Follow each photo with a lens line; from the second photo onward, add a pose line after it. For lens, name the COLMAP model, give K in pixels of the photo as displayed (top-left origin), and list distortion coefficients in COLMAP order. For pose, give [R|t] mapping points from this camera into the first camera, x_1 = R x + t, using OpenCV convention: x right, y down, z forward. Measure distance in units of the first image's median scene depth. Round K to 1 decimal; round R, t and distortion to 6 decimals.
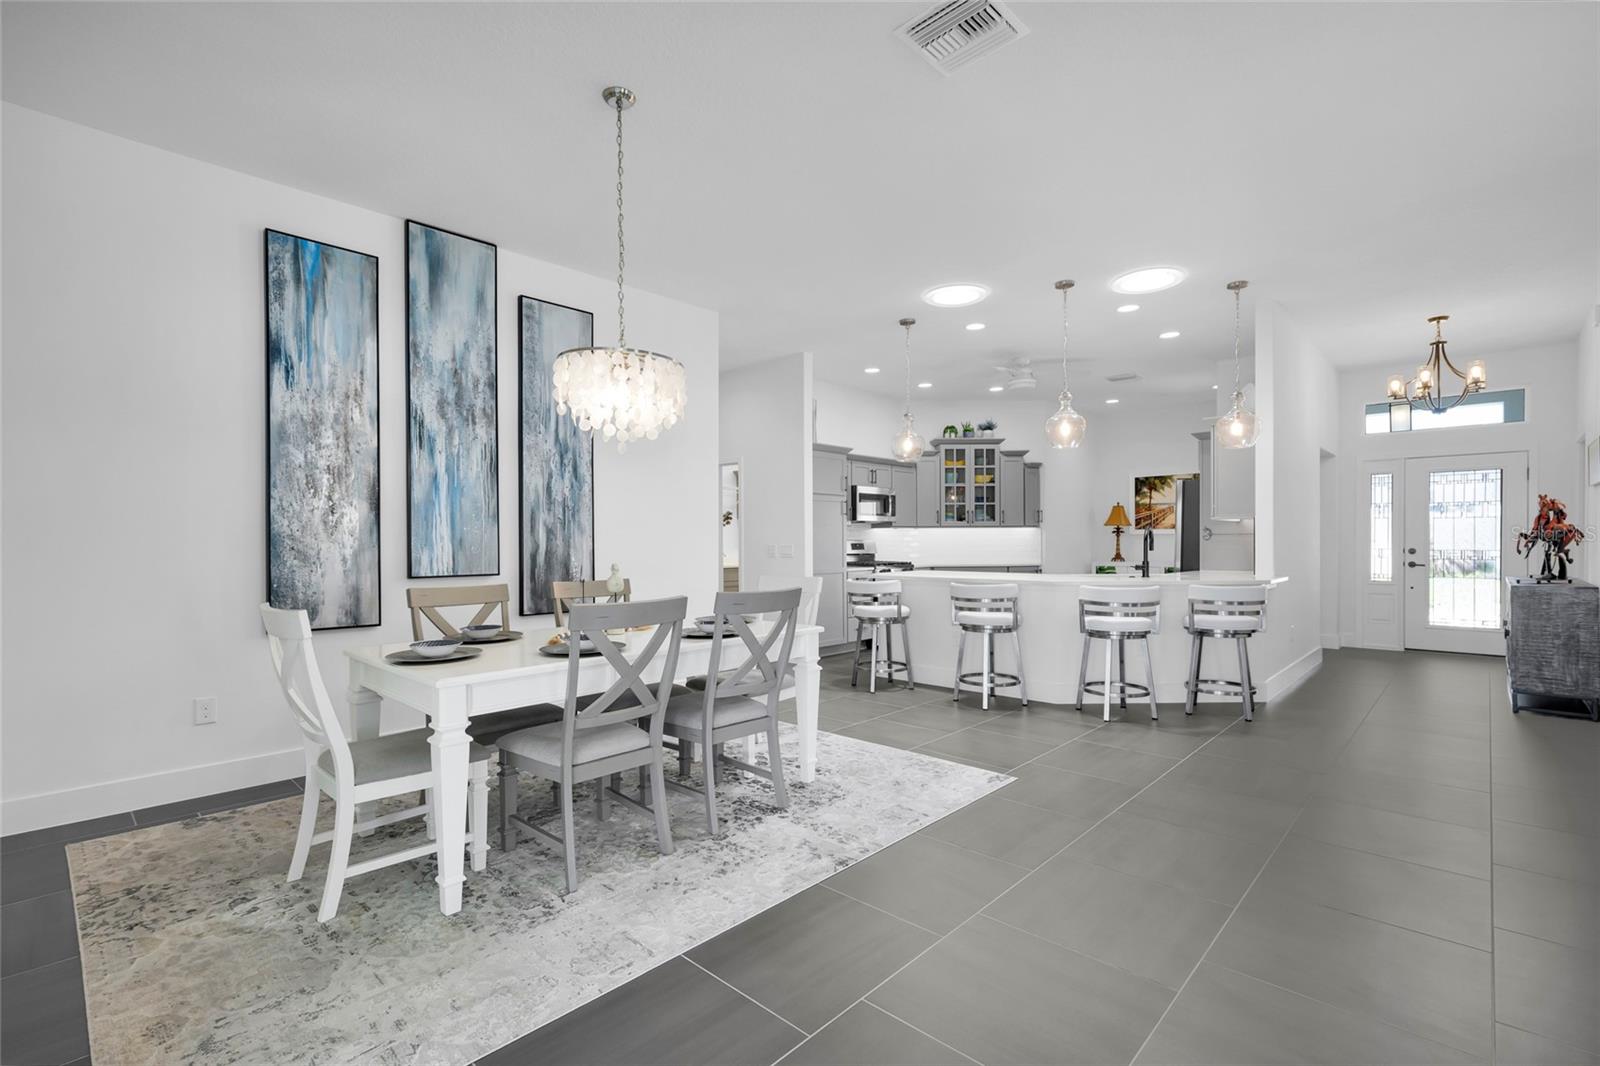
lens RADIAL K [[725.3, 0, 797.3], [0, 725.3, 545.9], [0, 0, 1]] dist [0.008346, -0.000158]
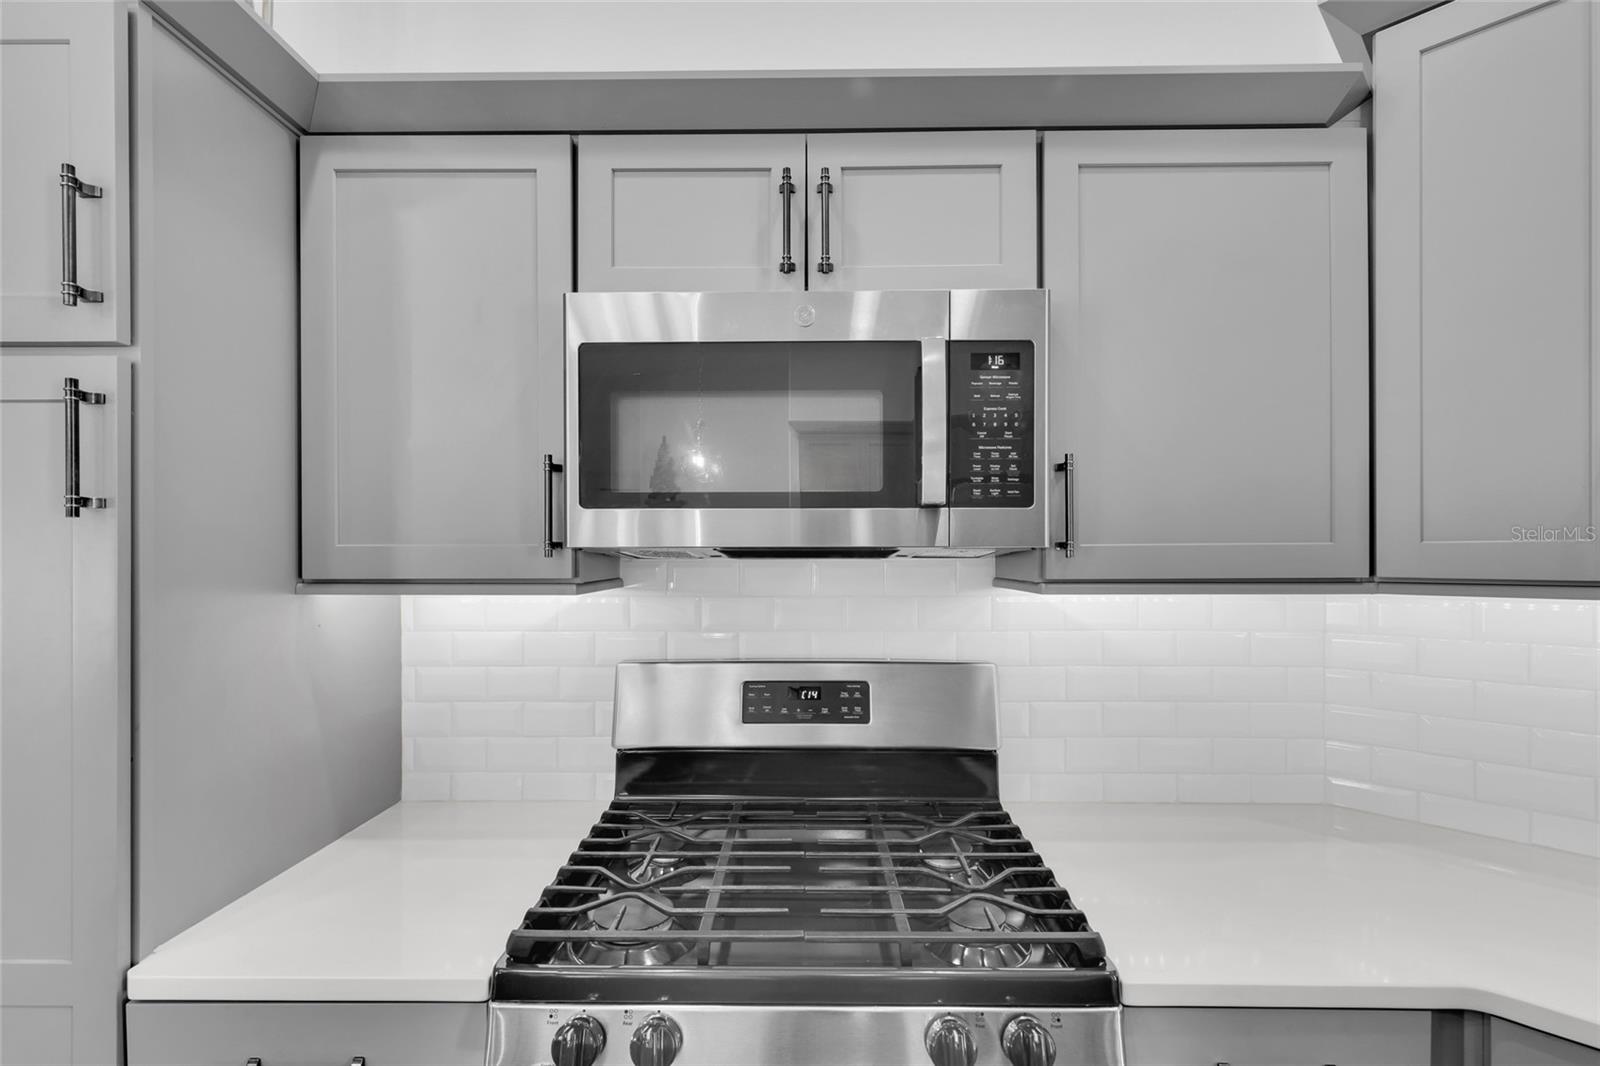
lens RADIAL K [[733.8, 0, 794.5], [0, 733.8, 553.3], [0, 0, 1]] dist [0.003441, 0.000570]
pose [[0.676646, 0.002515, -0.736304, 0.246620], [-0.006671, 0.999974, -0.002715, -0.039207], [0.736279, 0.006749, 0.676645, 1.079272]]
